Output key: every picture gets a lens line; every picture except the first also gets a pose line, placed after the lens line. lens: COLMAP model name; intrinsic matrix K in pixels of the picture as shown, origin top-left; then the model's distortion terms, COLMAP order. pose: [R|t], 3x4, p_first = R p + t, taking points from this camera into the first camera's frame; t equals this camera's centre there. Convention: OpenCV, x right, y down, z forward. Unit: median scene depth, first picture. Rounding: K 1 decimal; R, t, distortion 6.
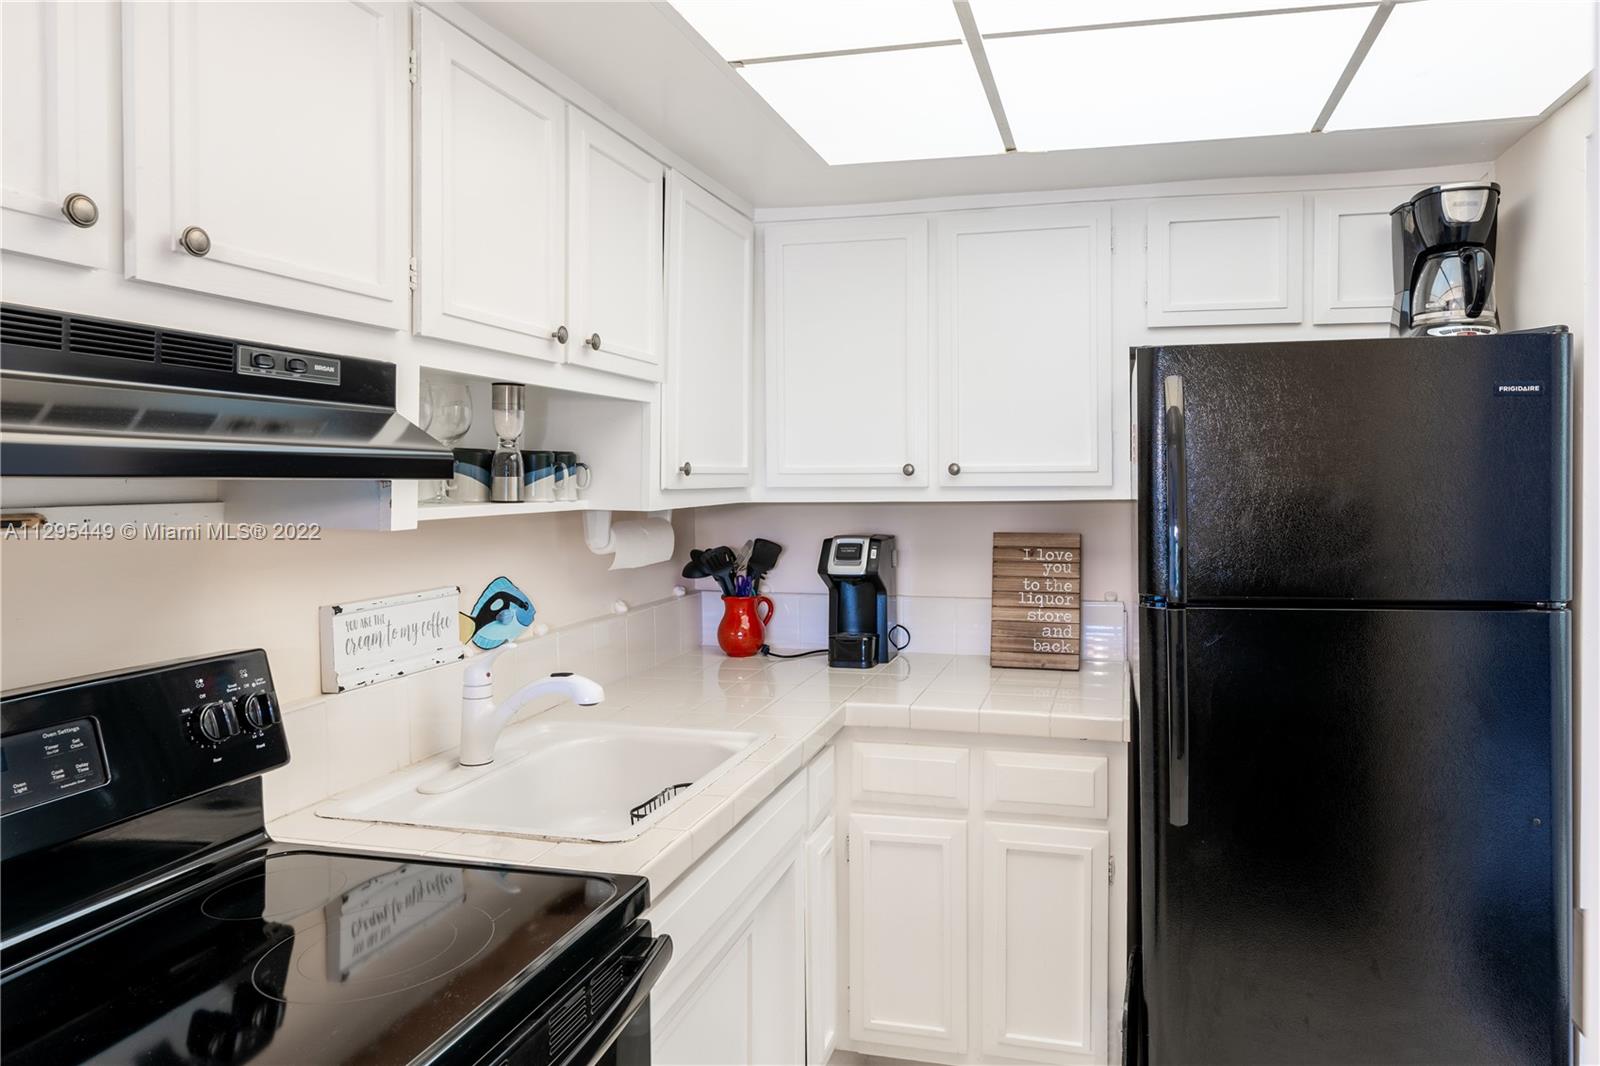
lens RADIAL K [[974.4, 0, 880.0], [0, 974.4, 488.9], [0, 0, 1]] dist [-0.006690, 0.000502]
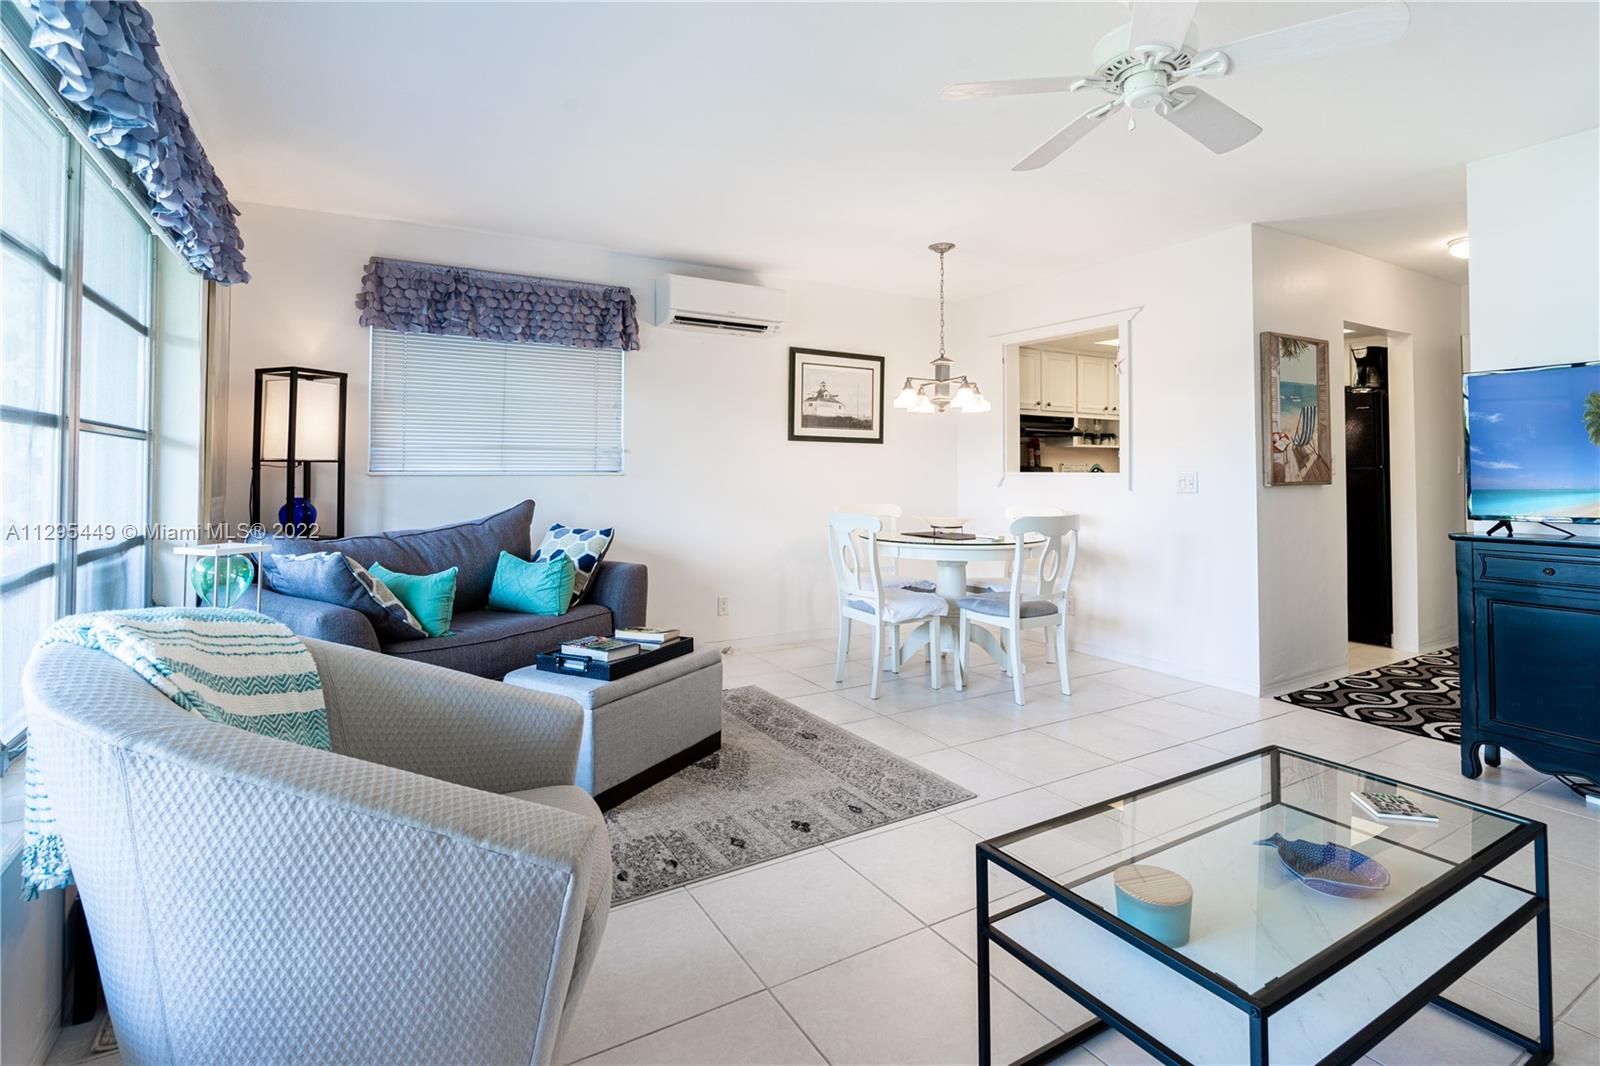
lens RADIAL K [[763.7, 0, 769.4], [0, 763.7, 452.8], [0, 0, 1]] dist [0.002035, 0.000068]
pose [[0.681300, -0.020913, -0.731706, 1.158957], [-0.011098, 0.999182, -0.038891, 0.203115], [0.731920, 0.034617, 0.680510, -2.489565]]
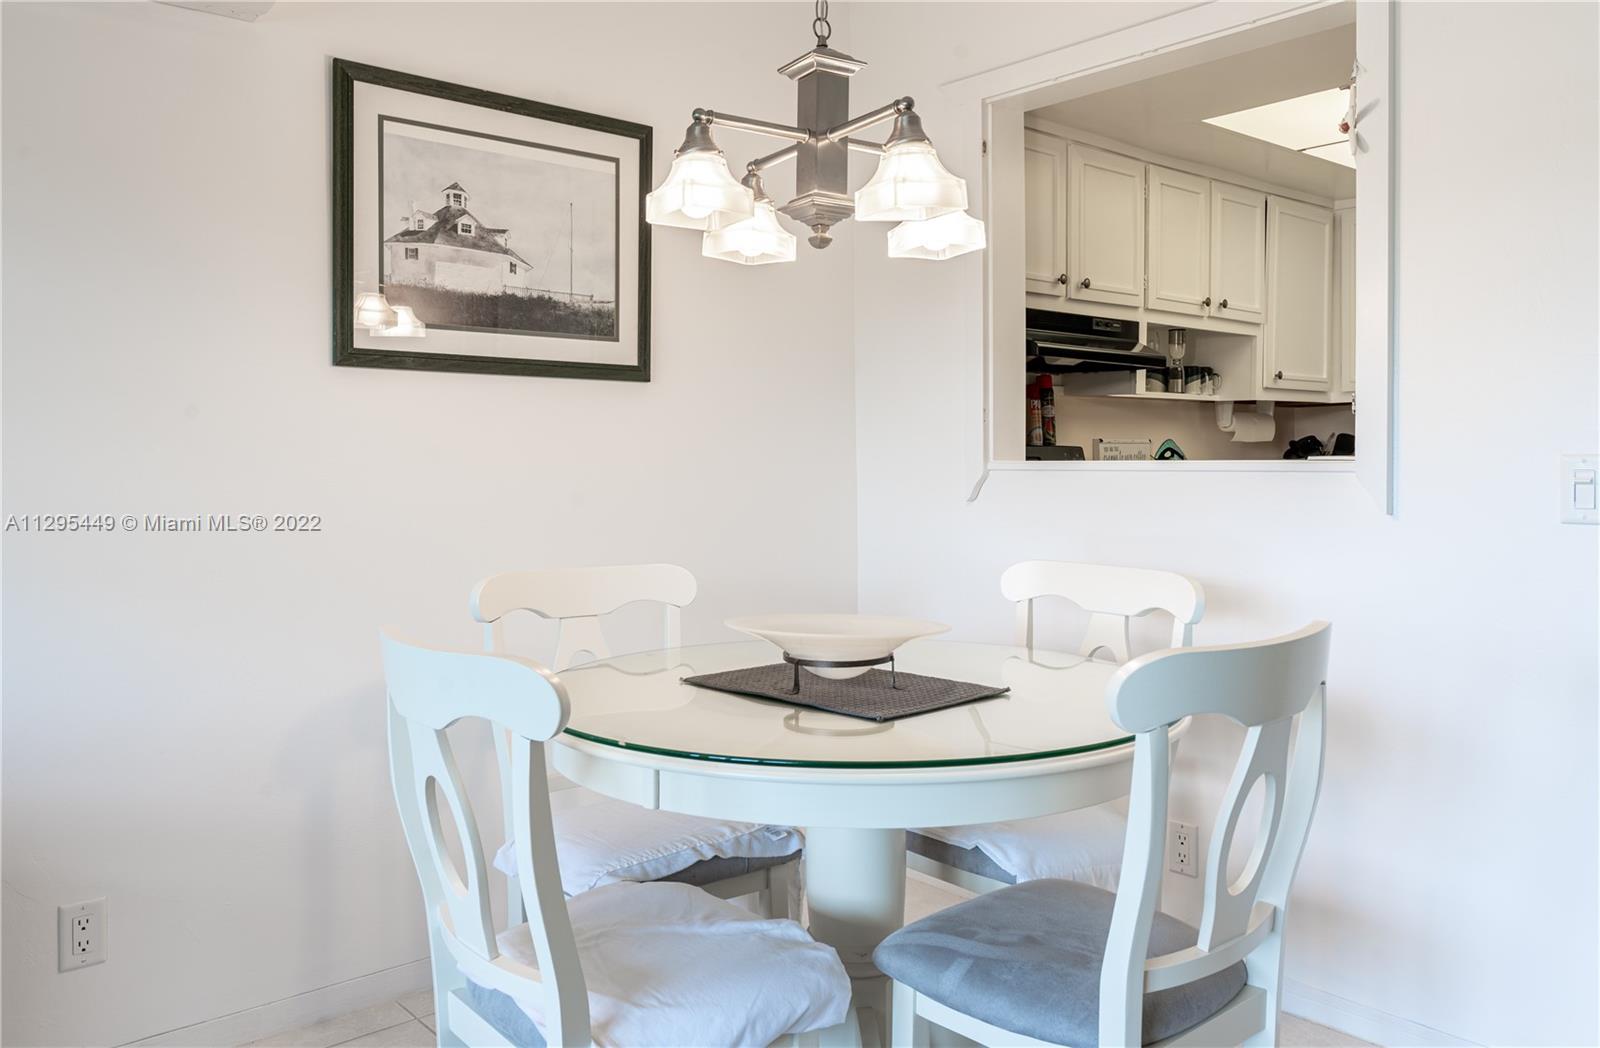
lens RADIAL K [[1264.8, 0, 802.2], [0, 1264.8, 524.3], [0, 0, 1]] dist [-0.016015, -0.001115]
pose [[0.823481, 0.018483, -0.567043, 0.404838], [0.001521, 0.999394, 0.034785, 0.179635], [0.567342, -0.029507, 0.822953, -1.409055]]
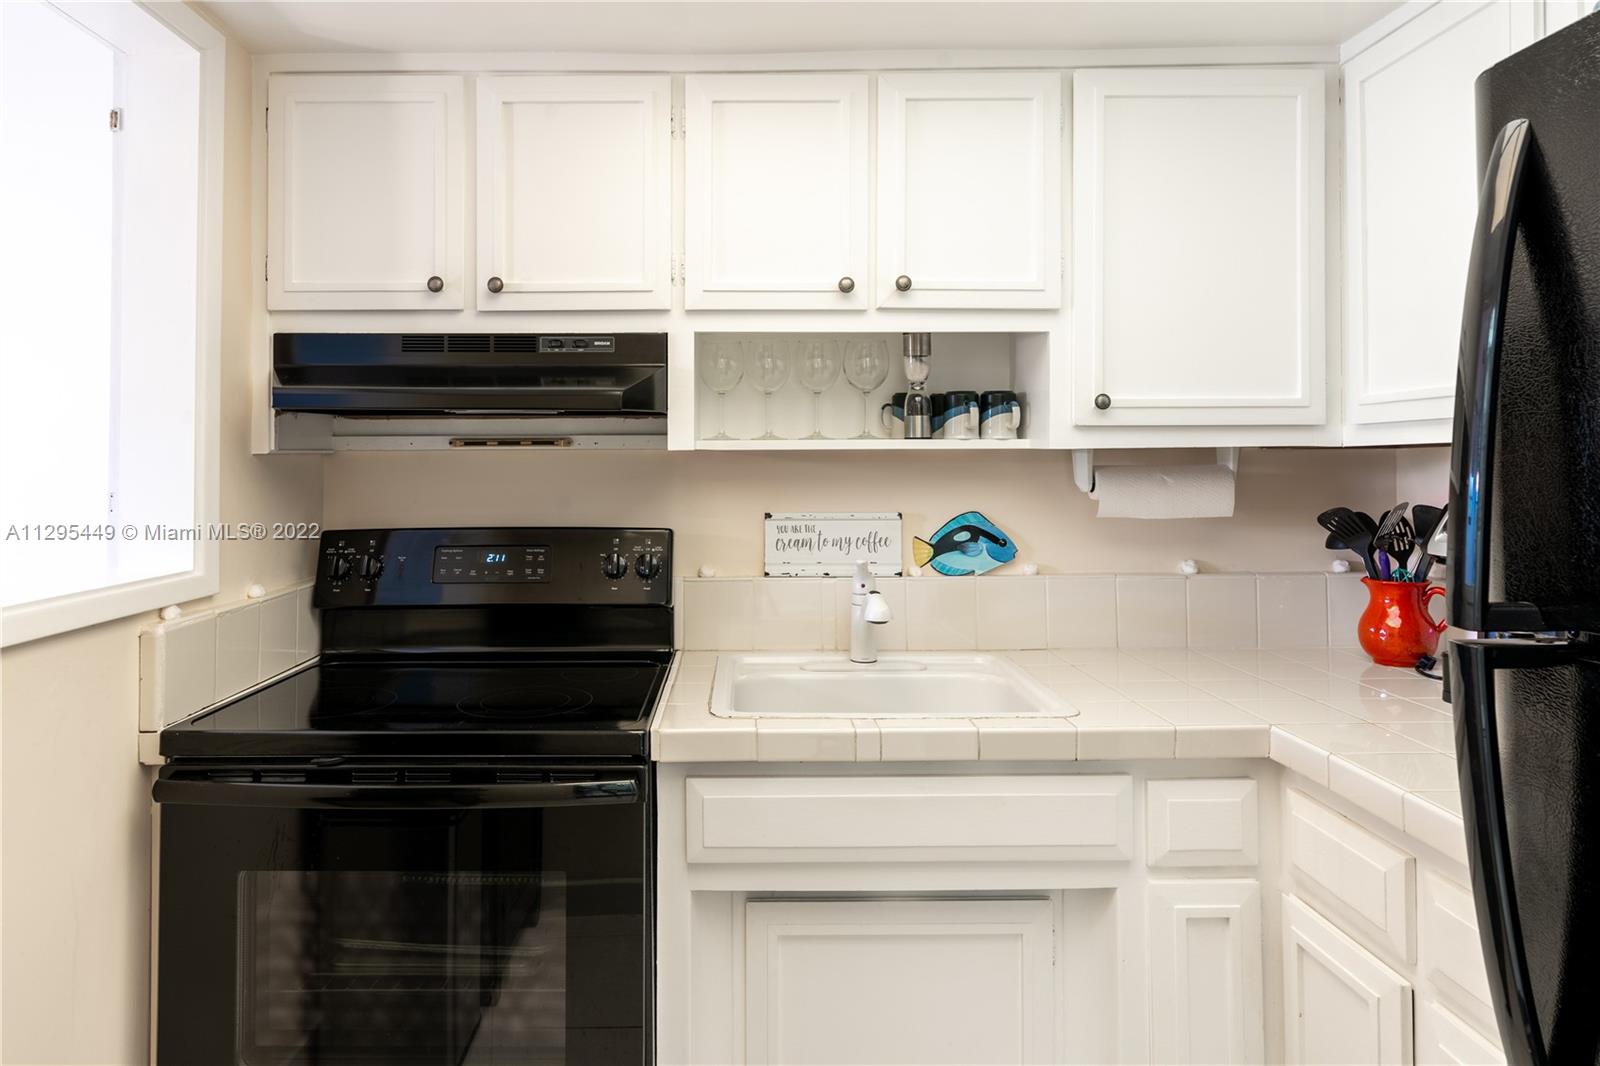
lens RADIAL K [[974.4, 0, 767.3], [0, 974.4, 443.1], [0, 0, 1]] dist [-0.006690, 0.000502]
pose [[0.238796, -0.018070, -0.970902, 0.658732], [-0.011200, 0.999709, -0.021360, 0.044019], [0.971005, 0.015975, 0.238524, 0.572318]]
